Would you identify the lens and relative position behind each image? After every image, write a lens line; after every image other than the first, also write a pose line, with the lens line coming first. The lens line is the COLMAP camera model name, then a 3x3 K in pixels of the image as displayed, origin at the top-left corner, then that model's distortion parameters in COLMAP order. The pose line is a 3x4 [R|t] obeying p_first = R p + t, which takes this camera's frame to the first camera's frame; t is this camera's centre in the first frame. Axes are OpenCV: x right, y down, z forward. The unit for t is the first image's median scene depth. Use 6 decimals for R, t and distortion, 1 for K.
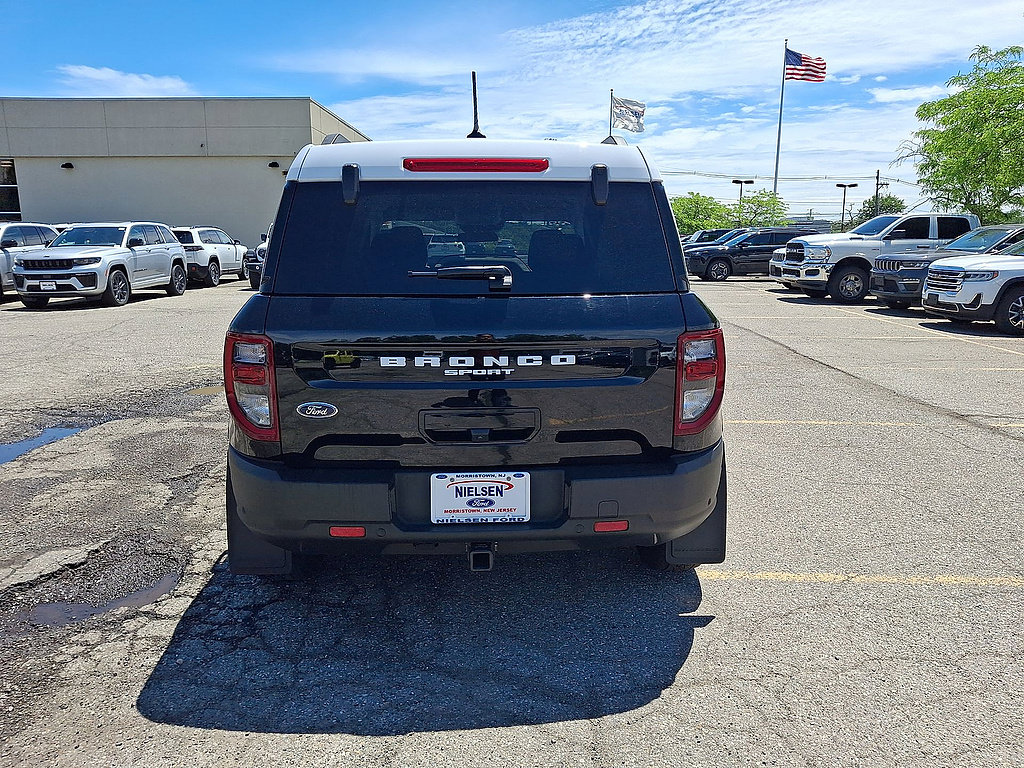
lens RADIAL K [[763.1, 0, 515.9], [0, 763.1, 385.7], [0, 0, 1]] dist [0.027998, -0.046811]
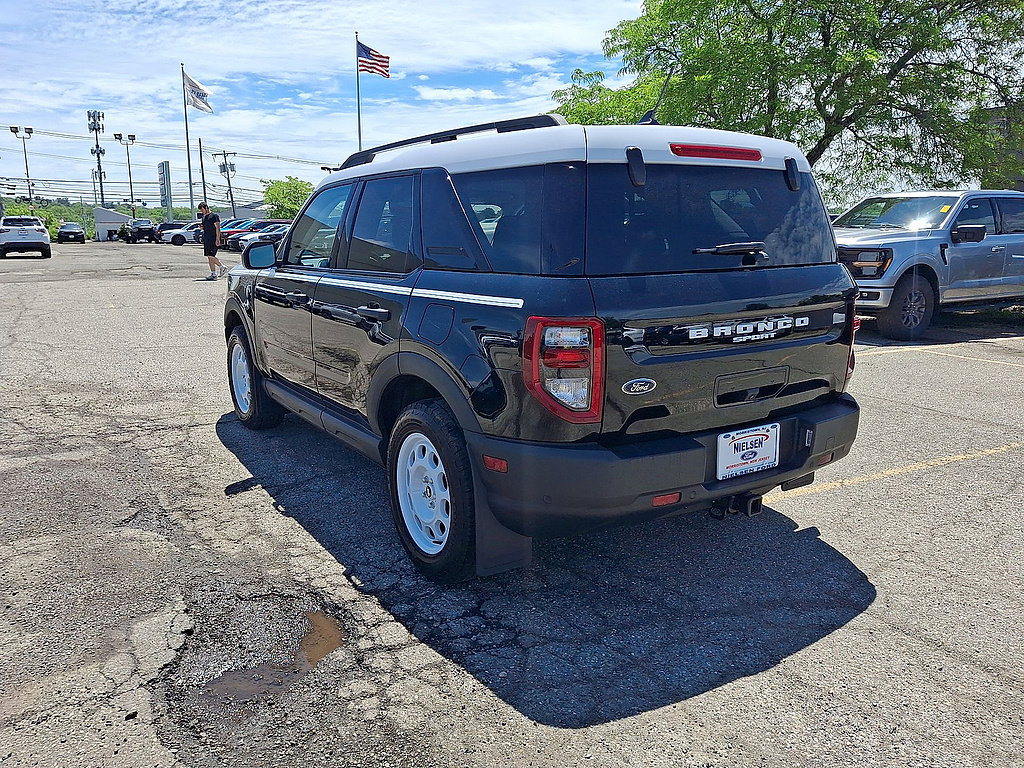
lens RADIAL K [[763.1, 0, 503.5], [0, 763.1, 380.3], [0, 0, 1]] dist [0.027998, -0.046811]
pose [[0.867831, -0.098861, 0.486925, -0.853190], [0.093579, 0.994988, 0.035230, -0.027739], [-0.487967, 0.014992, 0.872733, 0.184086]]
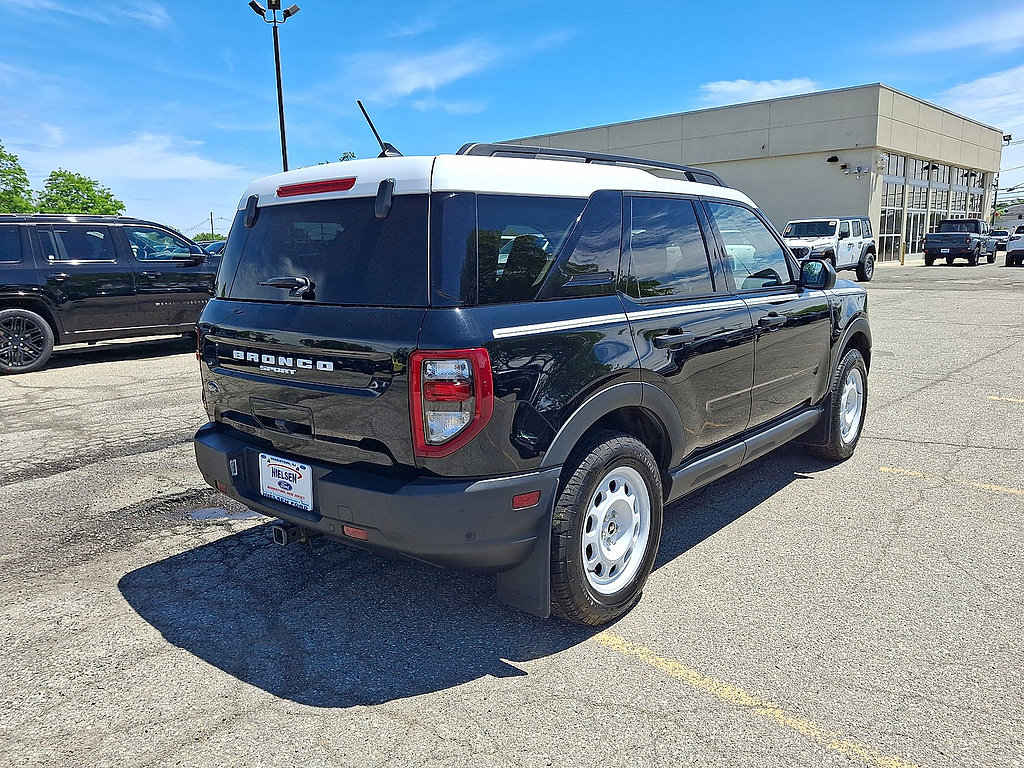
lens RADIAL K [[763.1, 0, 510.3], [0, 763.1, 388.2], [0, 0, 1]] dist [0.027998, -0.046811]
pose [[0.727703, 0.108955, -0.677184, 0.909478], [-0.104853, 0.993369, 0.047152, -0.075601], [0.677831, 0.036692, 0.734302, 0.366343]]
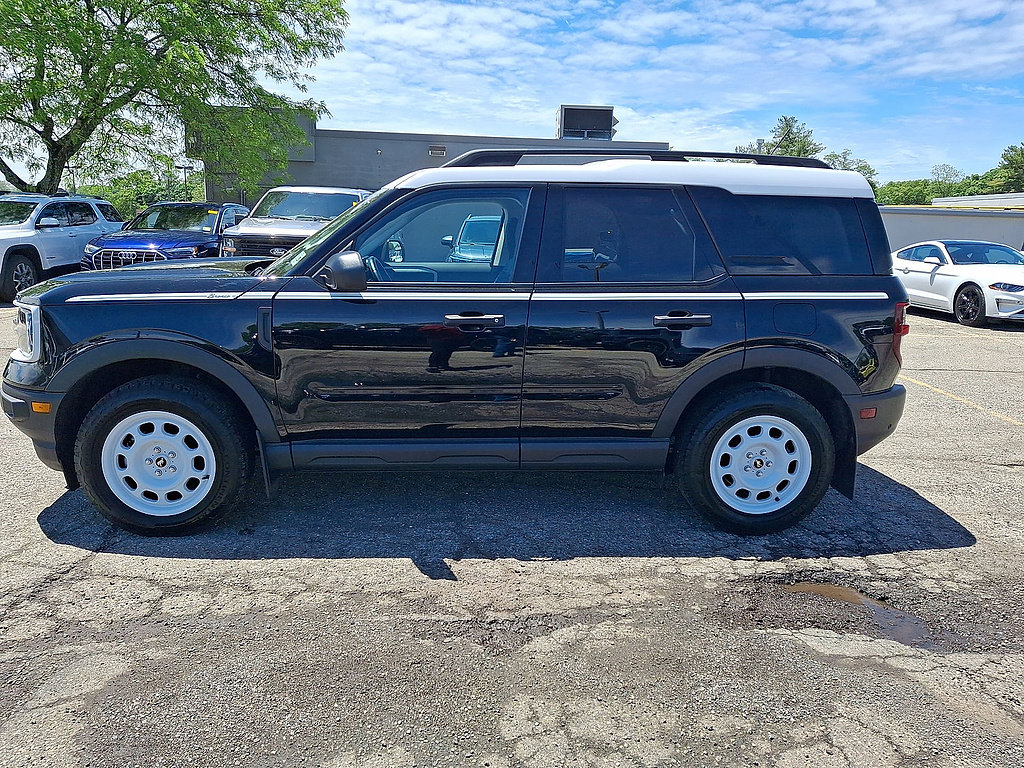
lens RADIAL K [[763.1, 0, 516.5], [0, 763.1, 369.4], [0, 0, 1]] dist [0.027998, -0.046811]
pose [[-0.038911, -0.195482, 0.979935, -1.722013], [0.155596, 0.967530, 0.199186, -0.339658], [-0.987054, 0.160224, -0.007231, 1.685060]]
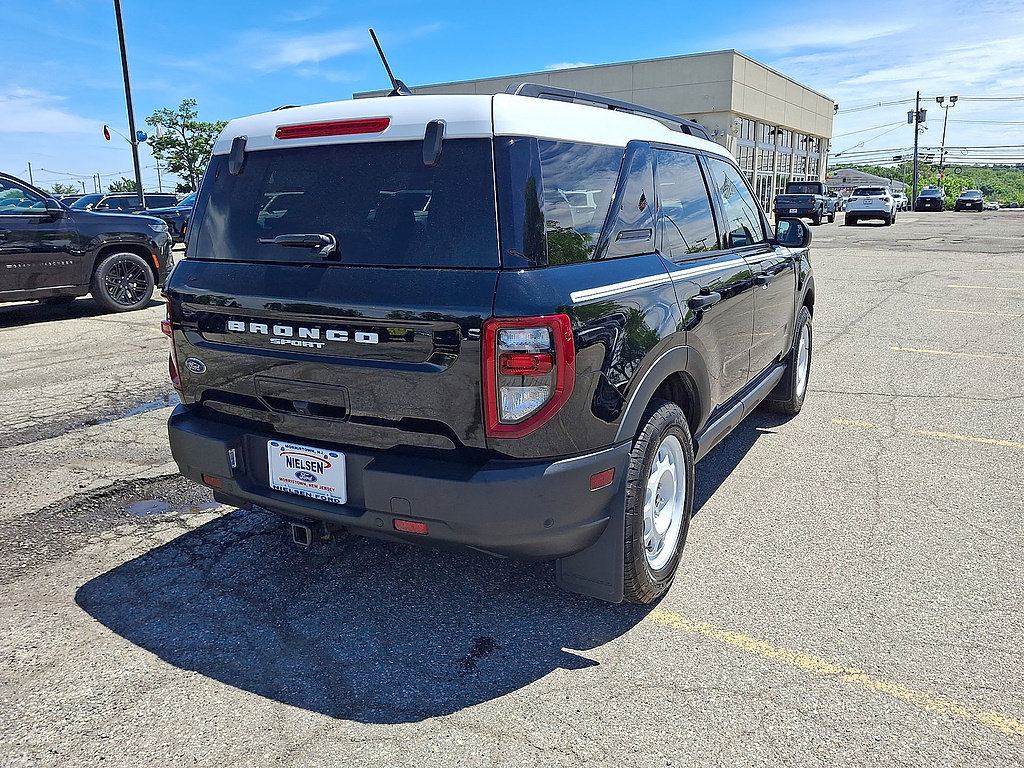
lens RADIAL K [[763.1, 0, 520.1], [0, 763.1, 376.2], [0, 0, 1]] dist [0.027998, -0.046811]
pose [[0.847389, 0.106886, -0.520103, 0.653770], [-0.084769, 0.994199, 0.066206, -0.060472], [0.524162, -0.012014, 0.851534, 0.292199]]
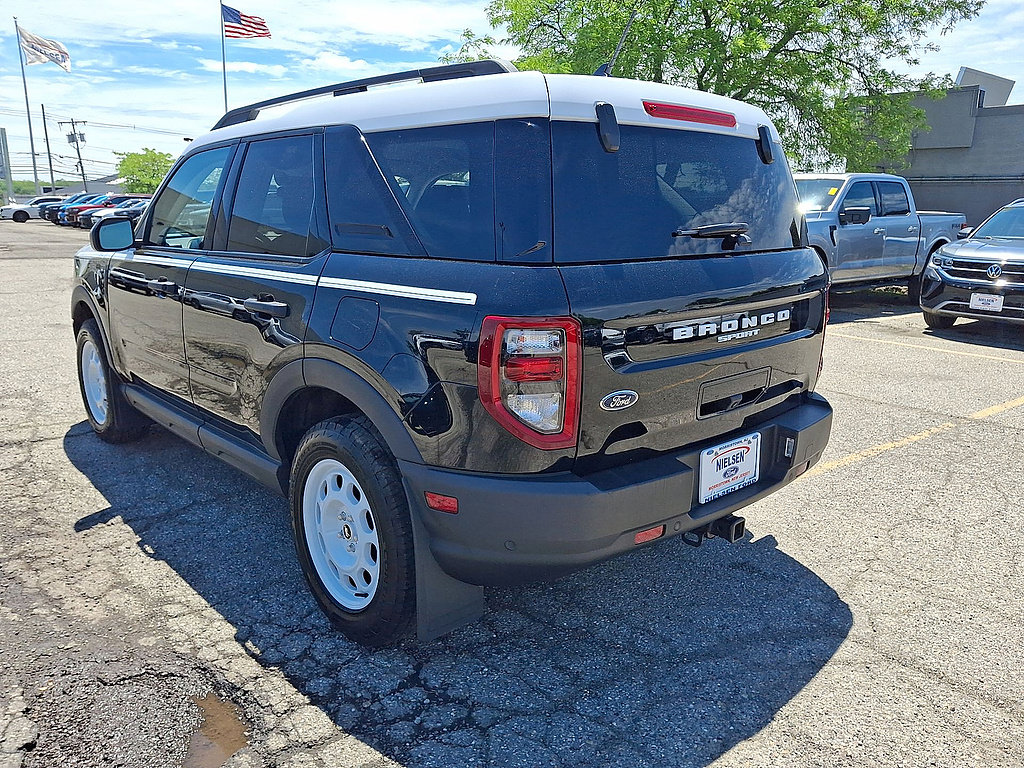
lens RADIAL K [[763.1, 0, 511.5], [0, 763.1, 382.4], [0, 0, 1]] dist [0.027998, -0.046811]
pose [[0.774684, -0.134689, 0.617838, -0.801728], [0.108351, 0.990876, 0.080154, -0.062495], [-0.622997, 0.004849, 0.782210, 0.397253]]
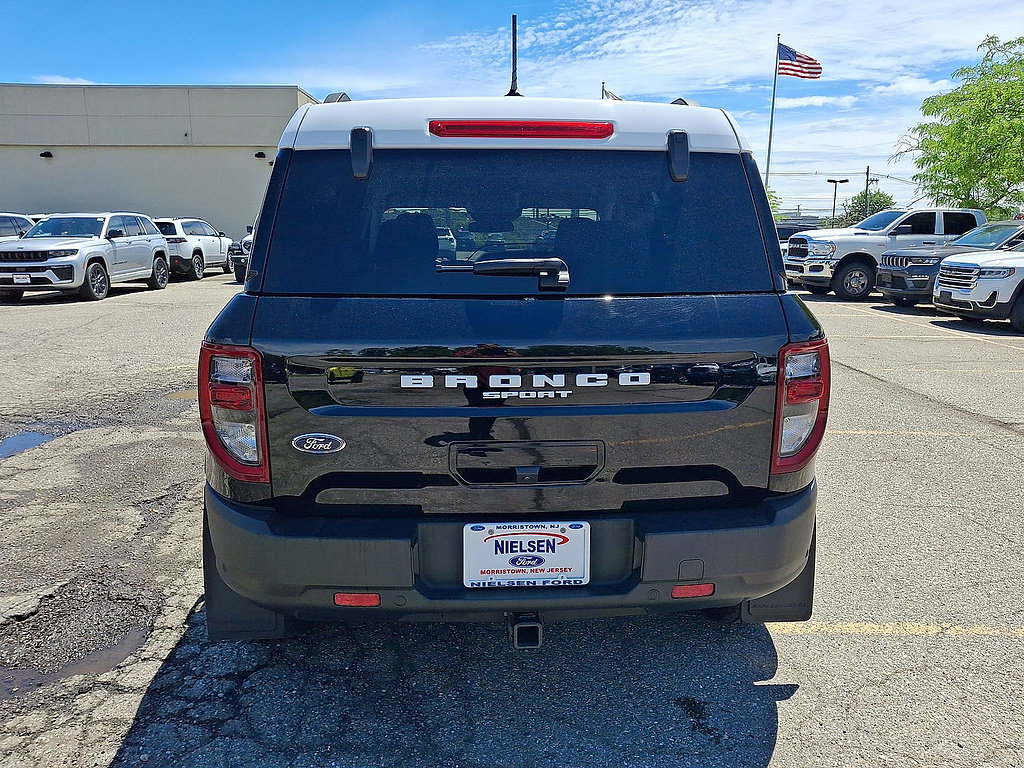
lens RADIAL K [[763.1, 0, 516.2], [0, 763.1, 388.1], [0, 0, 1]] dist [0.027998, -0.046811]
pose [[0.999866, 0.001923, 0.016283, -0.067068], [-0.002085, 0.999949, 0.009921, -0.030333], [-0.016263, -0.009954, 0.999818, 0.206146]]
